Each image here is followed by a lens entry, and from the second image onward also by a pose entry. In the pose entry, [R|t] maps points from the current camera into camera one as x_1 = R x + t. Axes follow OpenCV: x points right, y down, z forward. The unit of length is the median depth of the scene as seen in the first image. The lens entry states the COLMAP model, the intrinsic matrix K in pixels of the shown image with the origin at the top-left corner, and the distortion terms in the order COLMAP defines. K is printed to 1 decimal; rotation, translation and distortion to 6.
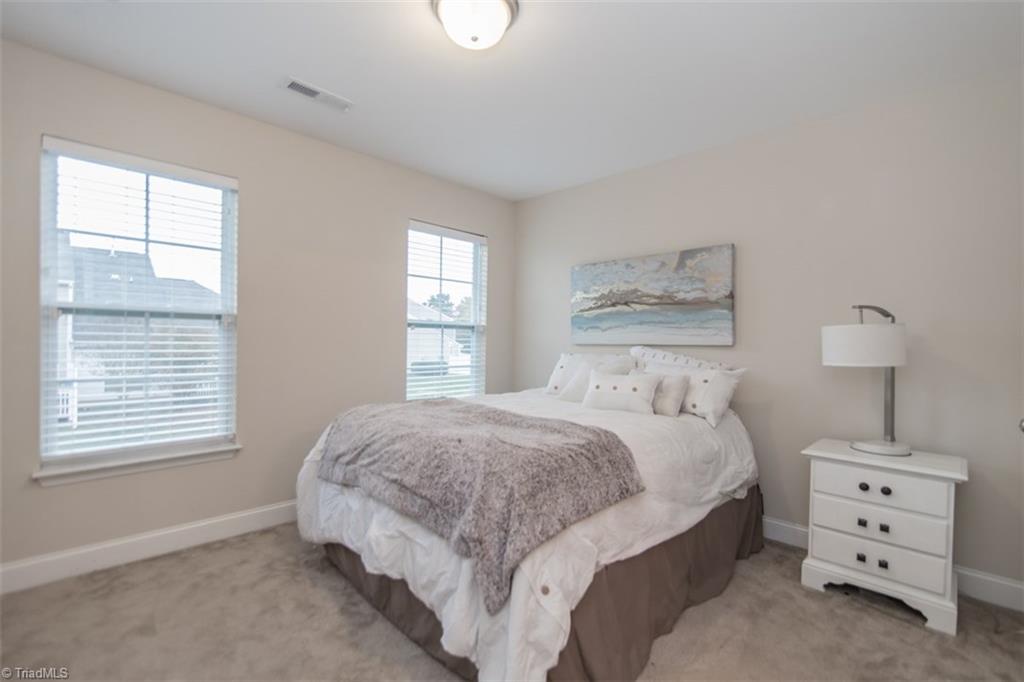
lens RADIAL K [[461.2, 0, 515.3], [0, 461.2, 343.1], [0, 0, 1]] dist [-0.000875, -0.000840]
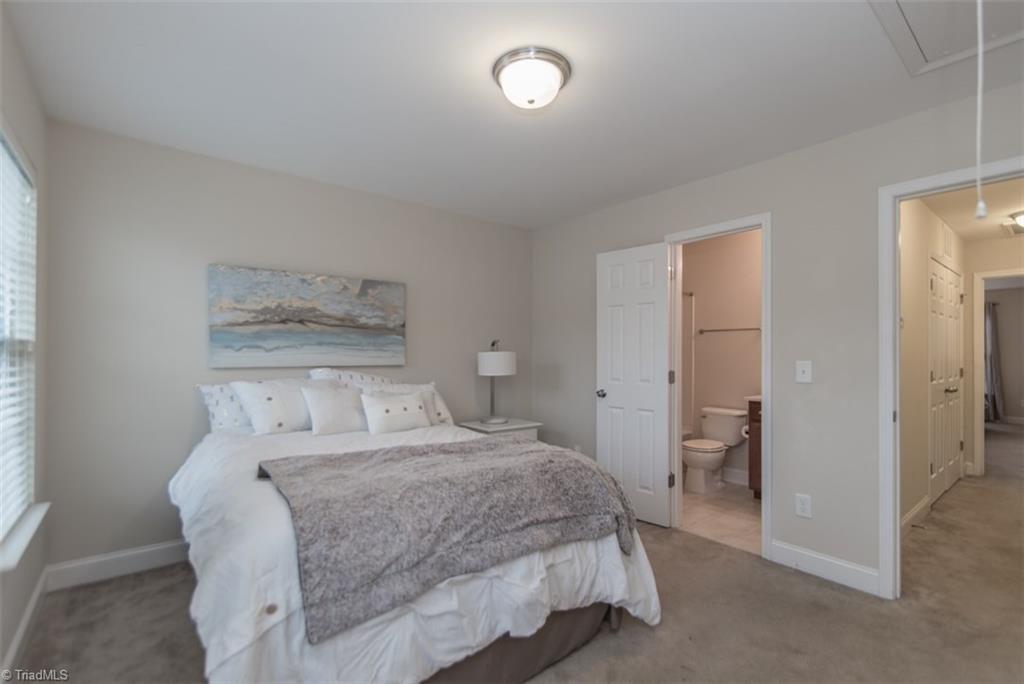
lens RADIAL K [[461.2, 0, 518.1], [0, 461.2, 349.5], [0, 0, 1]] dist [-0.000875, -0.000840]
pose [[0.101187, -0.001280, 0.994867, -0.656823], [-0.003957, 0.999991, 0.001689, -0.035622], [-0.994860, -0.004108, 0.101181, 0.499802]]
